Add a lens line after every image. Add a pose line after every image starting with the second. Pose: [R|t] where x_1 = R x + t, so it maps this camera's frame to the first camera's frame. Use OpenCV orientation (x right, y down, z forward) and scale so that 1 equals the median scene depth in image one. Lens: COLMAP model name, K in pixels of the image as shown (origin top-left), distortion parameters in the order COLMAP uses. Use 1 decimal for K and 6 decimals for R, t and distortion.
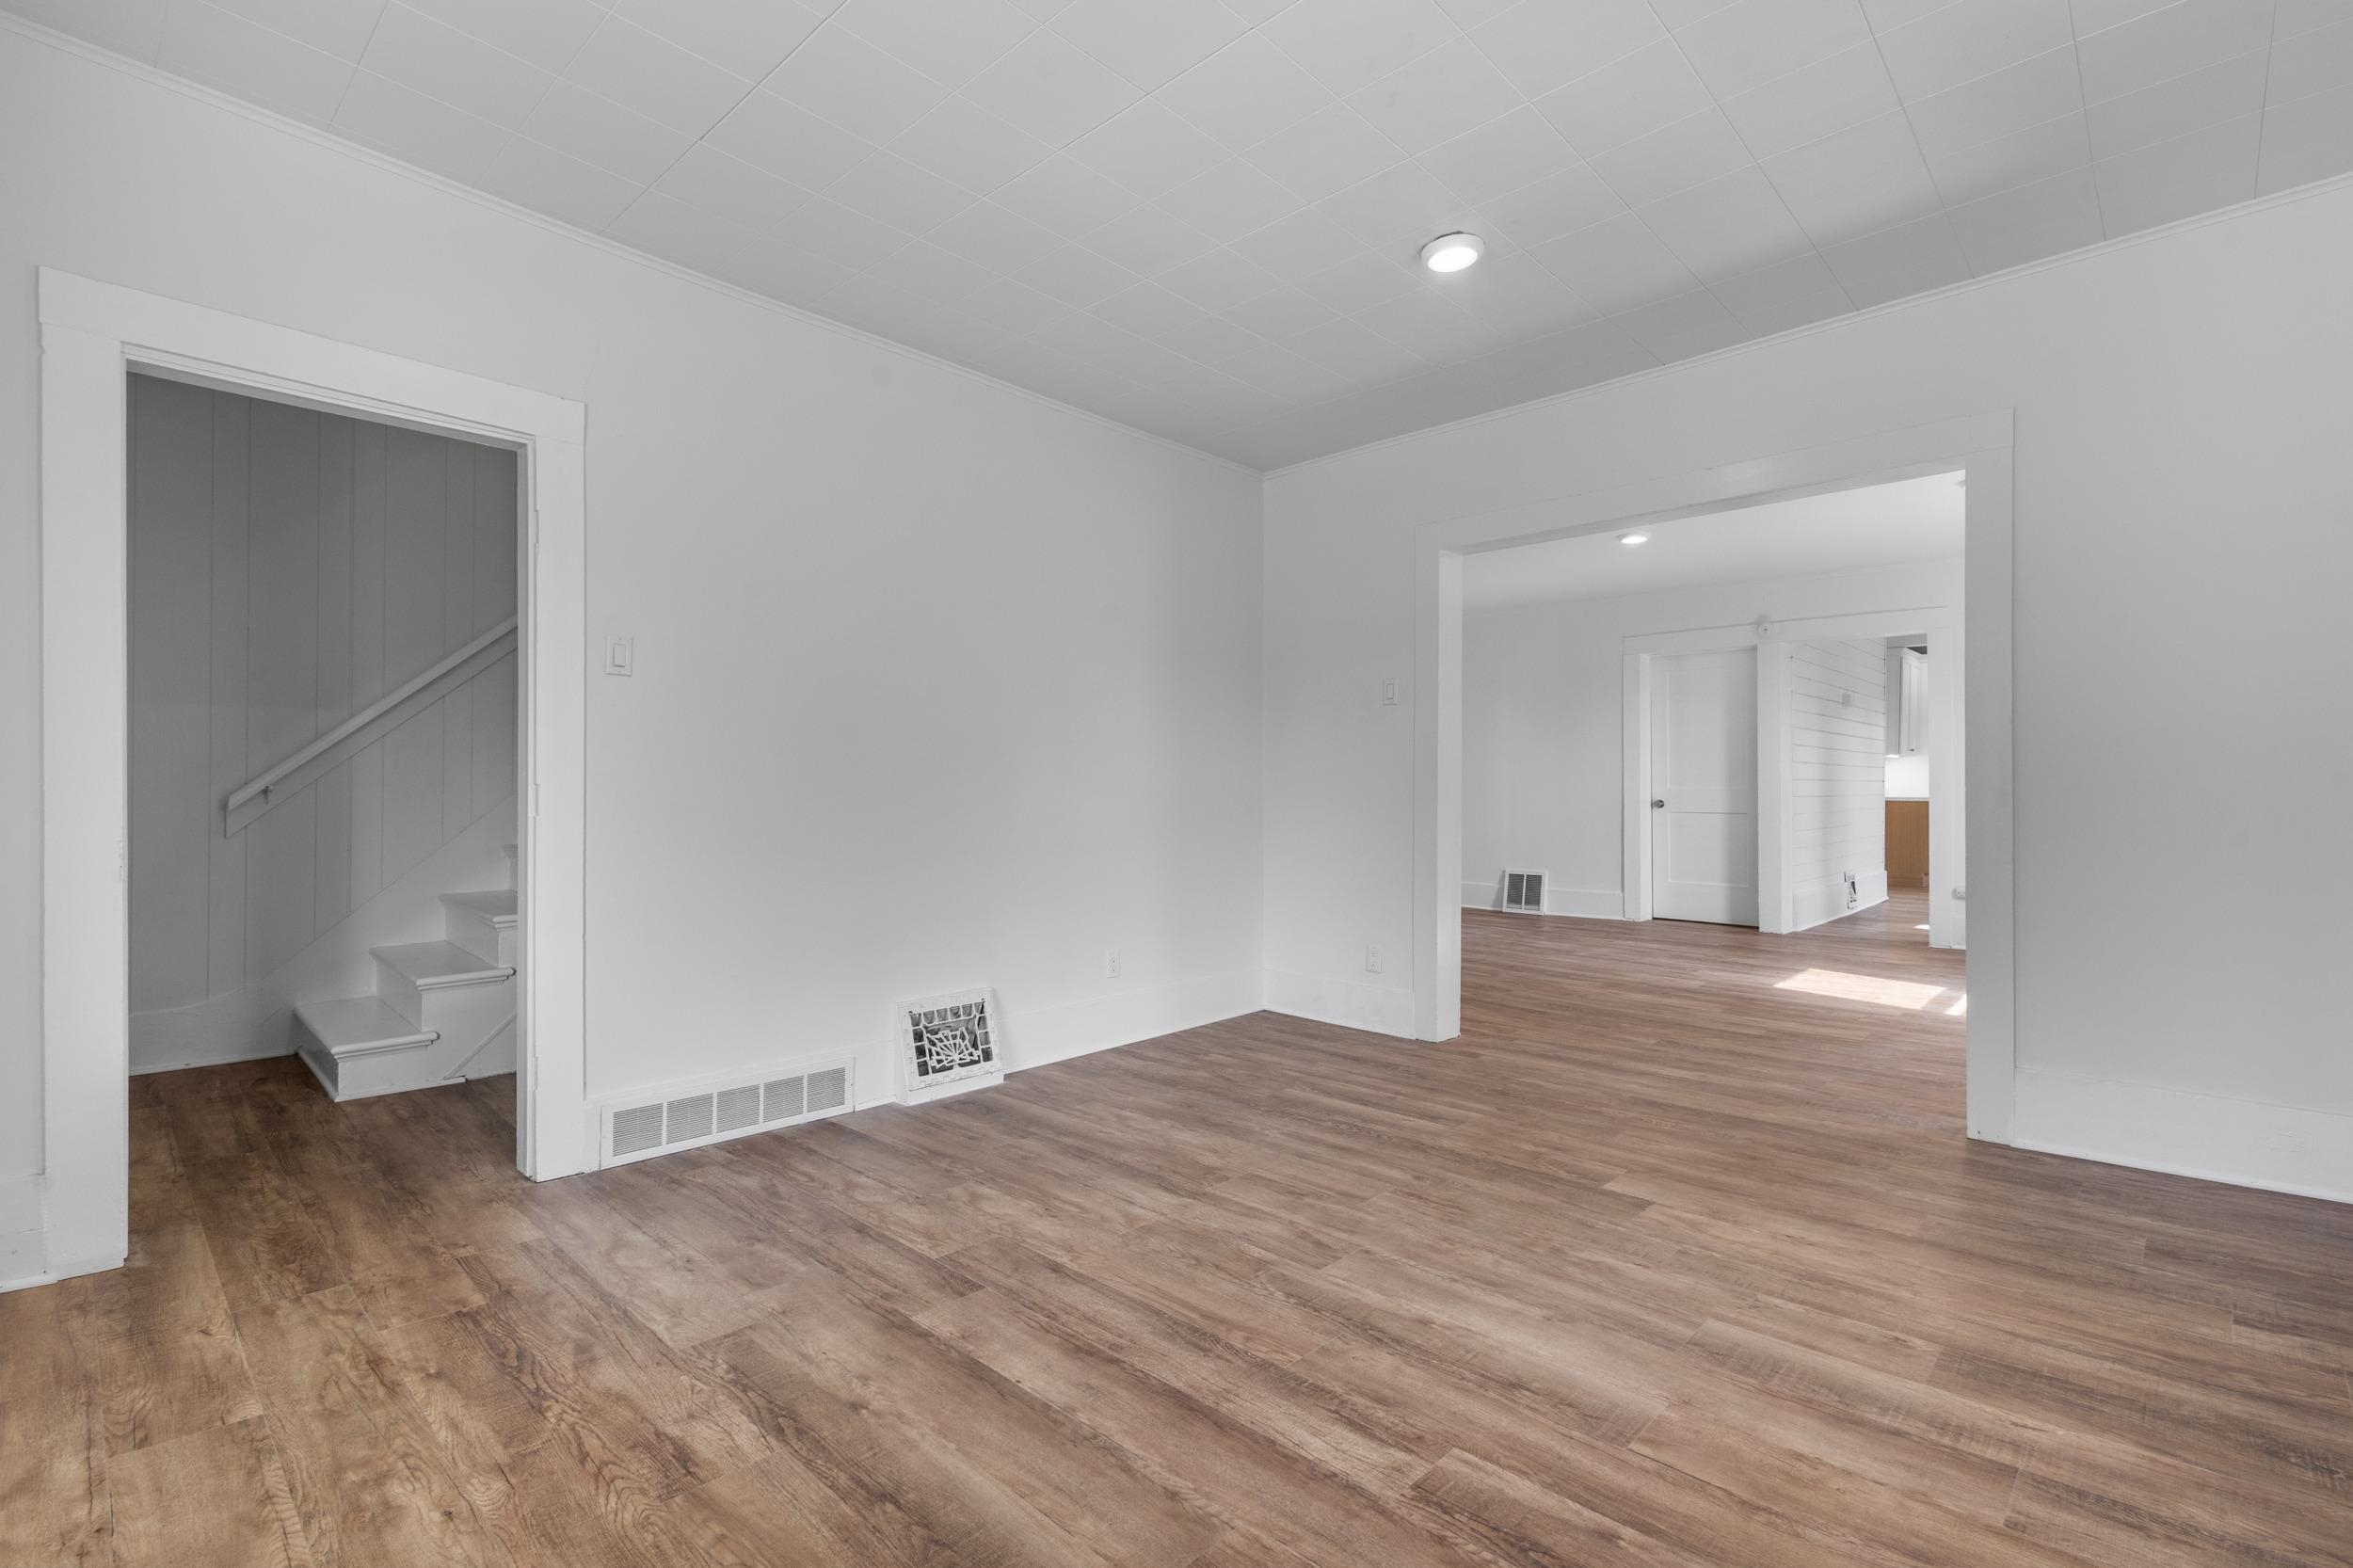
lens RADIAL K [[1046.0, 0, 1126.9], [0, 1046.0, 821.1], [0, 0, 1]] dist [-0.001079, -0.000708]
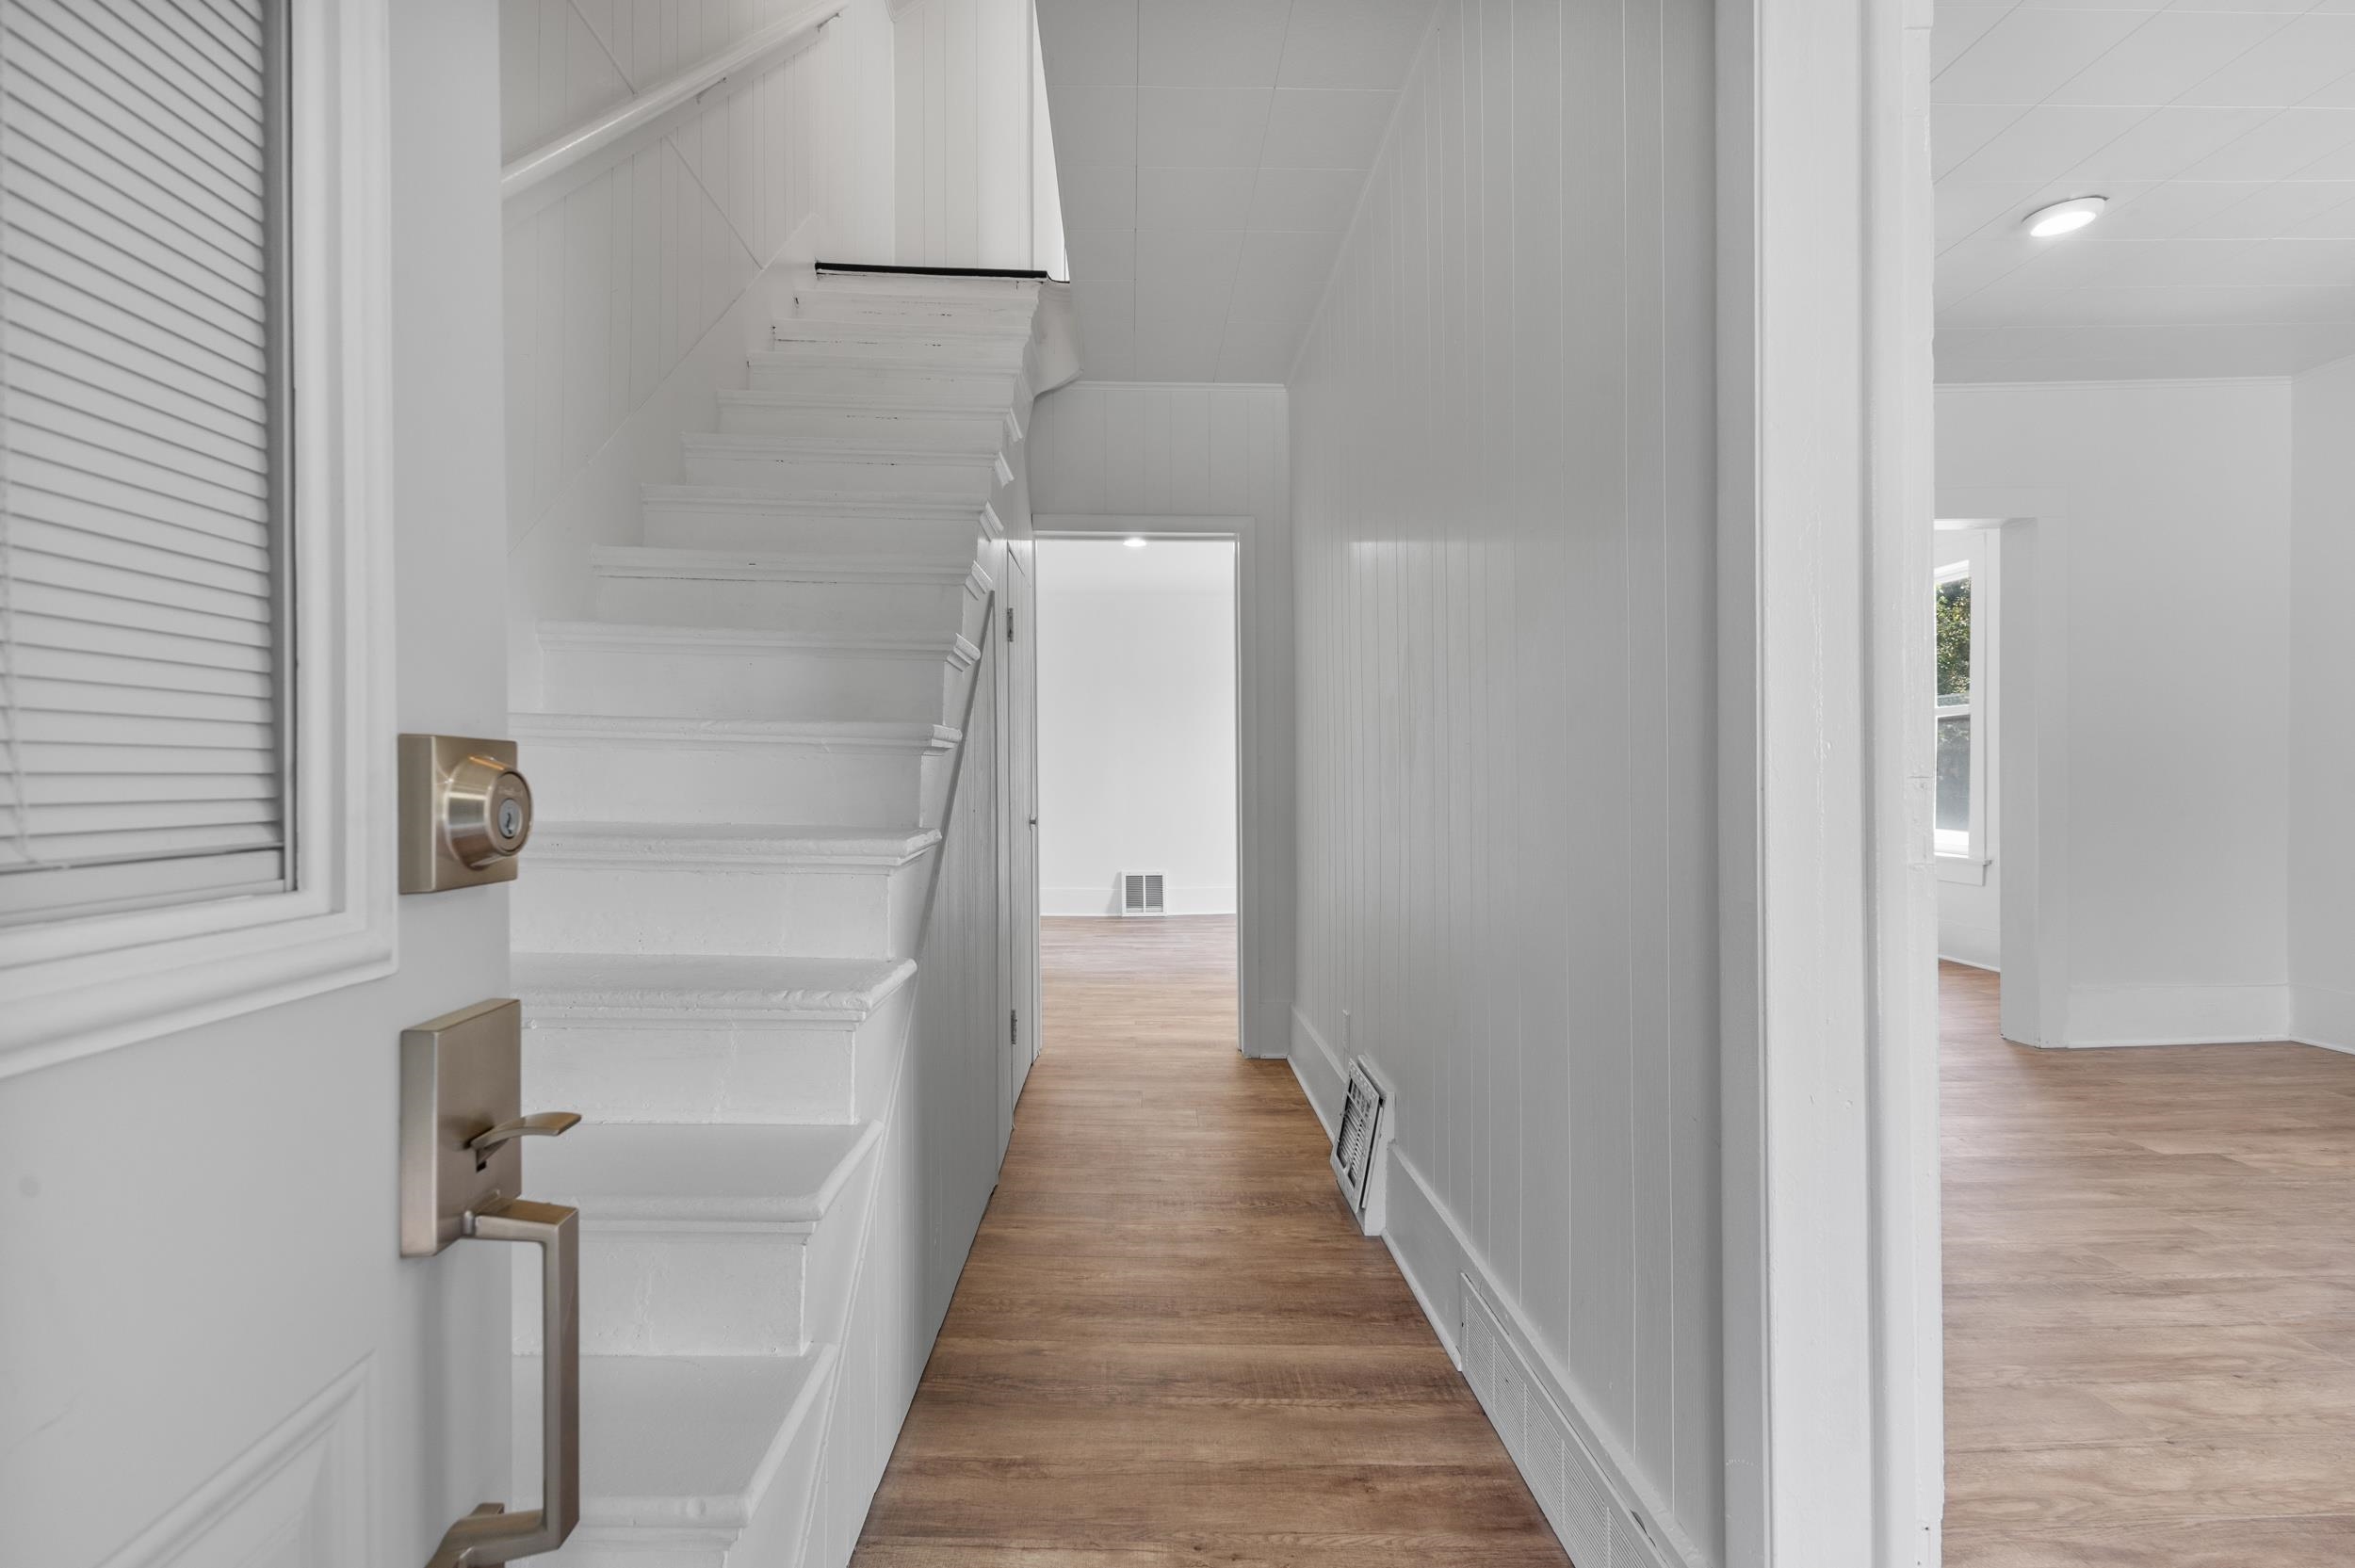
lens RADIAL K [[1112.7, 0, 1177.5], [0, 1112.7, 784.0], [0, 0, 1]] dist [-0.001920, -0.000116]
pose [[0.700489, -0.012068, 0.713561, -1.132265], [0.036150, 0.999173, -0.018590, -0.040596], [-0.712747, 0.038818, 0.700346, 0.993116]]
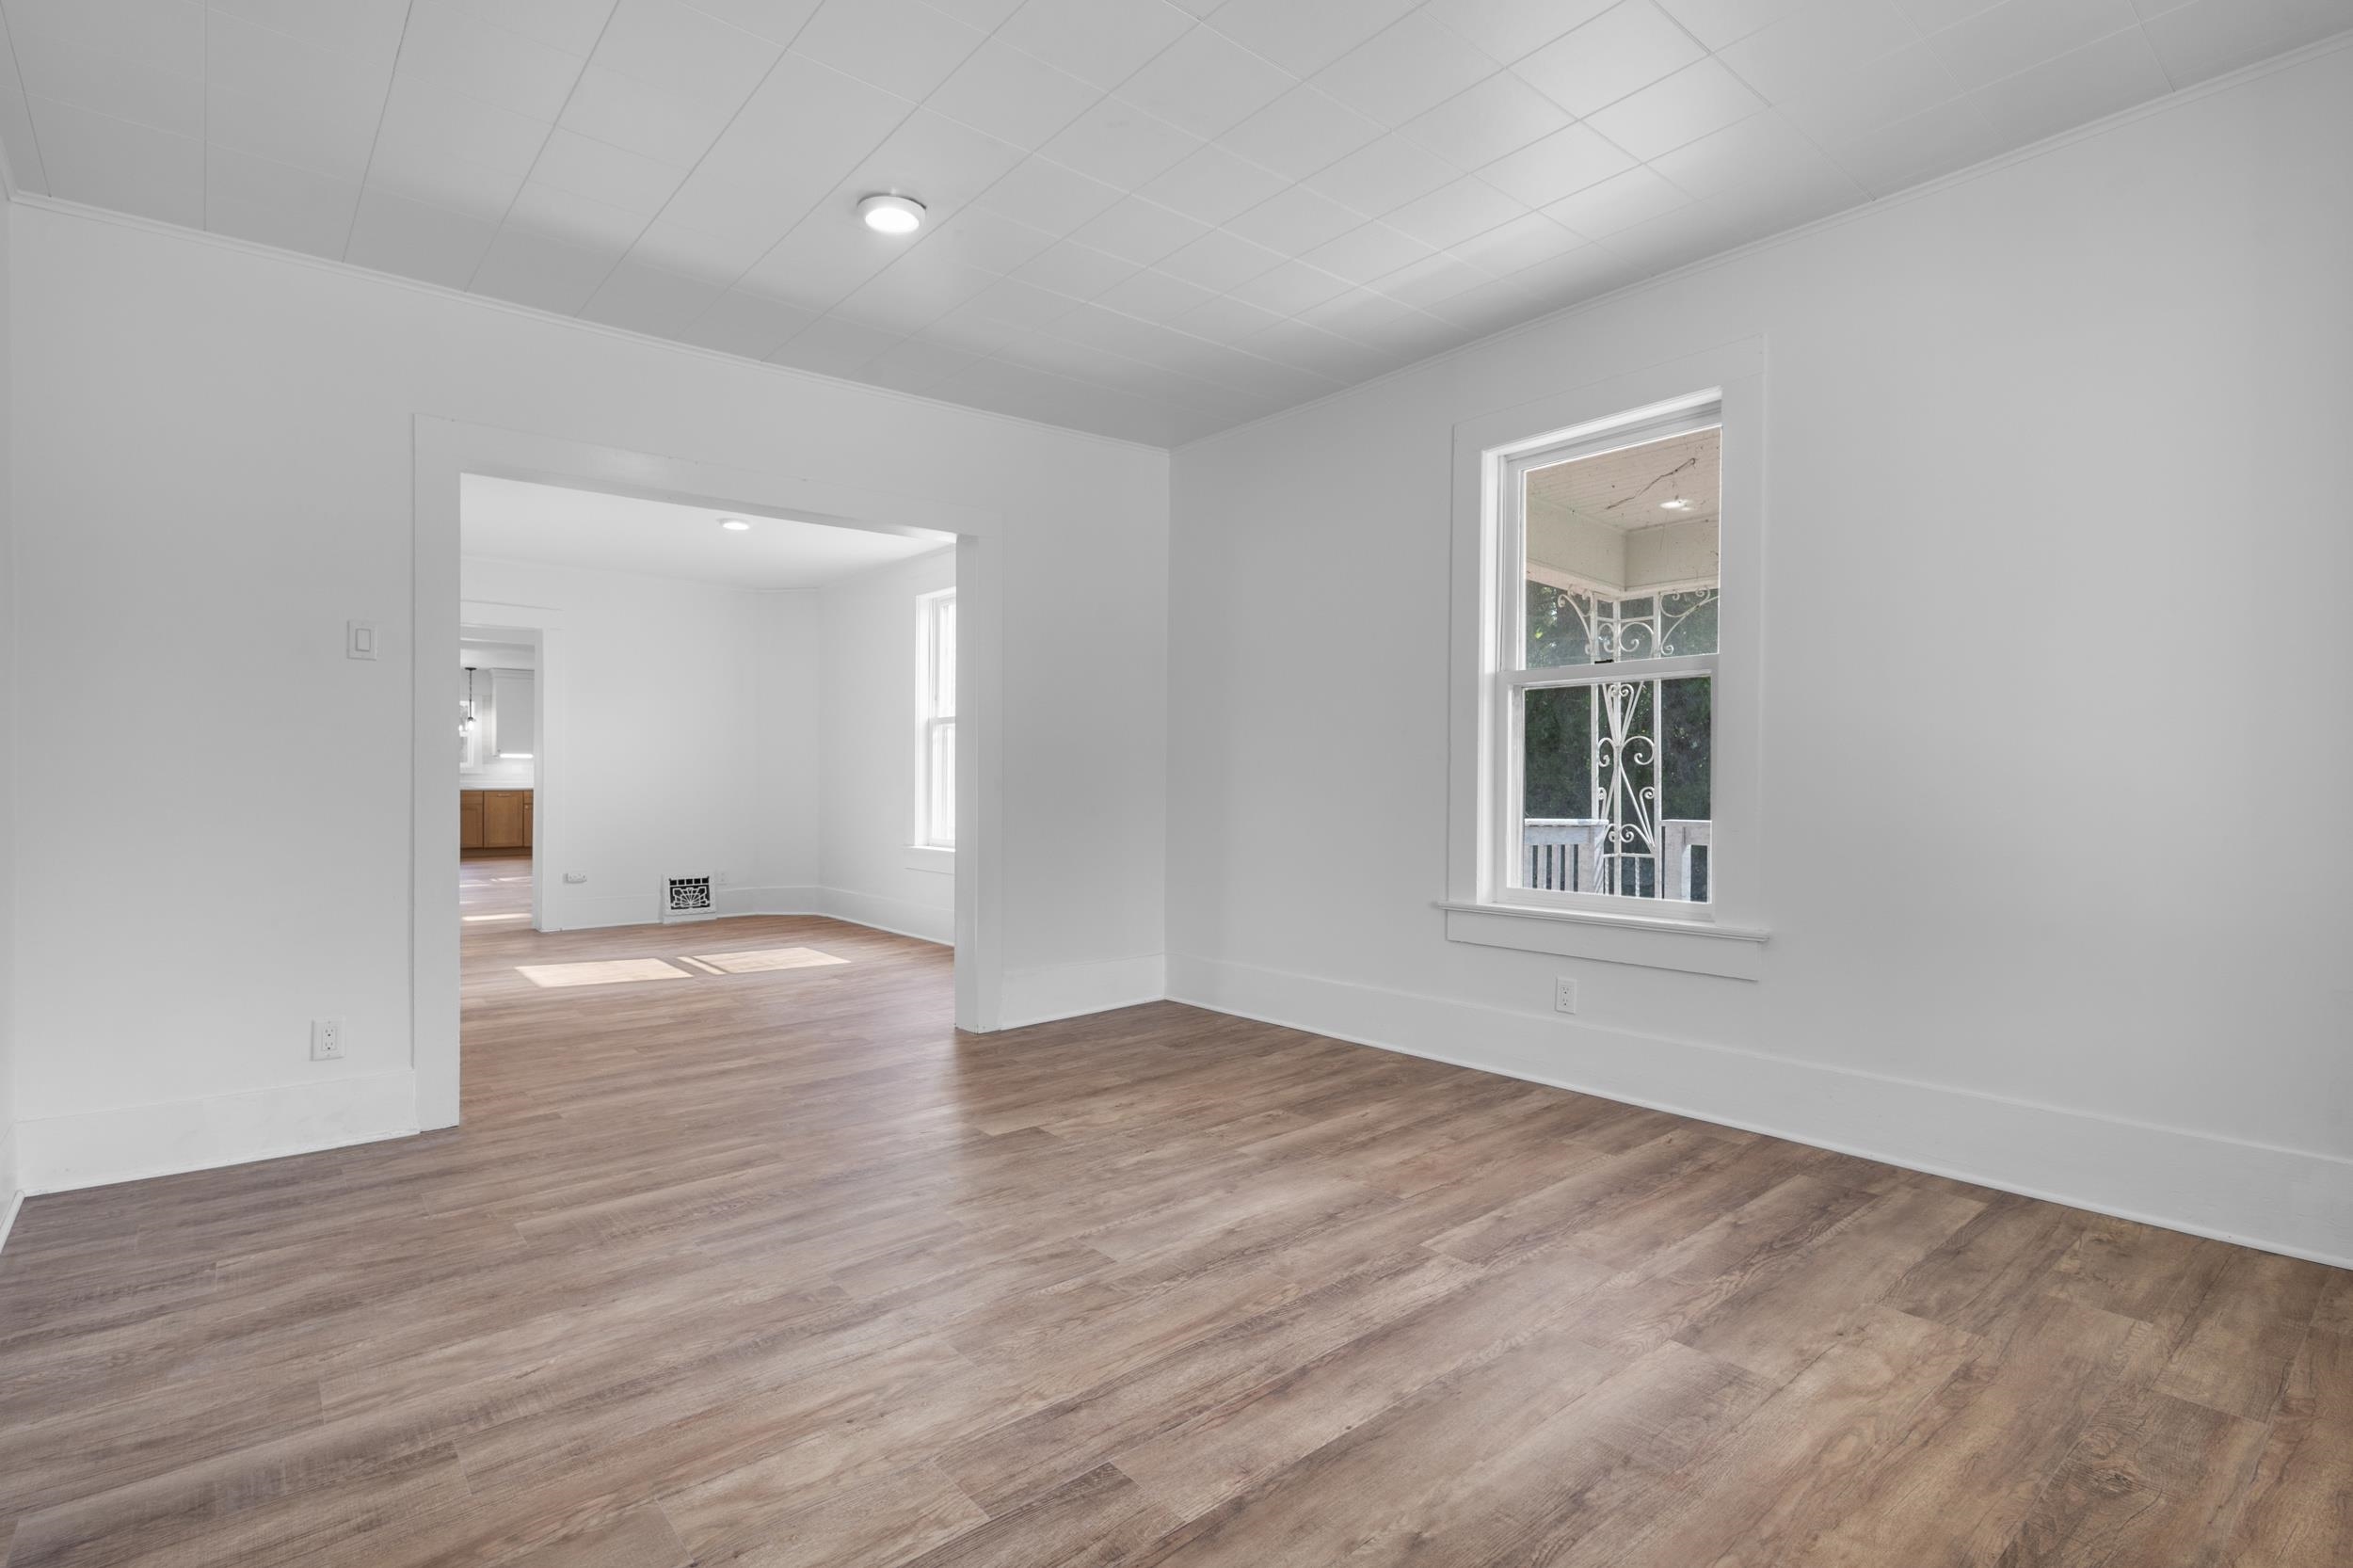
lens RADIAL K [[1111.9, 0, 1176.5], [0, 1111.9, 784.0], [0, 0, 1]] dist [-0.001920, -0.000116]
pose [[0.104495, -0.007245, 0.994499, -0.760769], [0.036992, 0.999310, 0.003393, -0.022158], [-0.993837, 0.036434, 0.104691, 0.727033]]
